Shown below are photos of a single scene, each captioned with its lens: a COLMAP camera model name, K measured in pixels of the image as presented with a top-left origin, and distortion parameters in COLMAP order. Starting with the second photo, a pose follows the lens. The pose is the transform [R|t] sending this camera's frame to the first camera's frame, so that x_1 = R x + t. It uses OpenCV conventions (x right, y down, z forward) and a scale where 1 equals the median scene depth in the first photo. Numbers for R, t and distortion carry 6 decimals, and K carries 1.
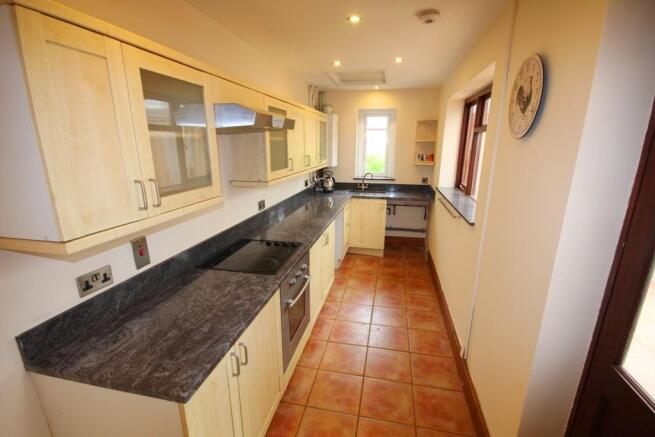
lens RADIAL K [[297.4, 0, 328.7], [0, 297.4, 224.7], [0, 0, 1]] dist [-0.008340, -0.000724]
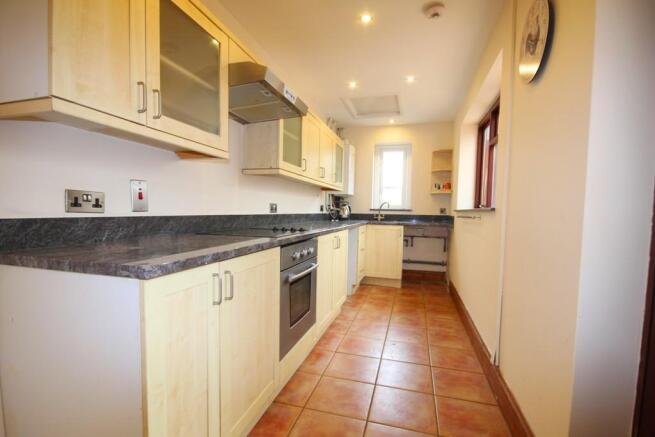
lens RADIAL K [[297.4, 0, 328.9], [0, 297.4, 220.7], [0, 0, 1]] dist [-0.008340, -0.000724]
pose [[0.997696, 0.019354, -0.065022, 0.028762], [-0.032358, 0.978152, -0.205355, 0.205398], [0.059627, 0.206986, 0.976525, 0.061481]]
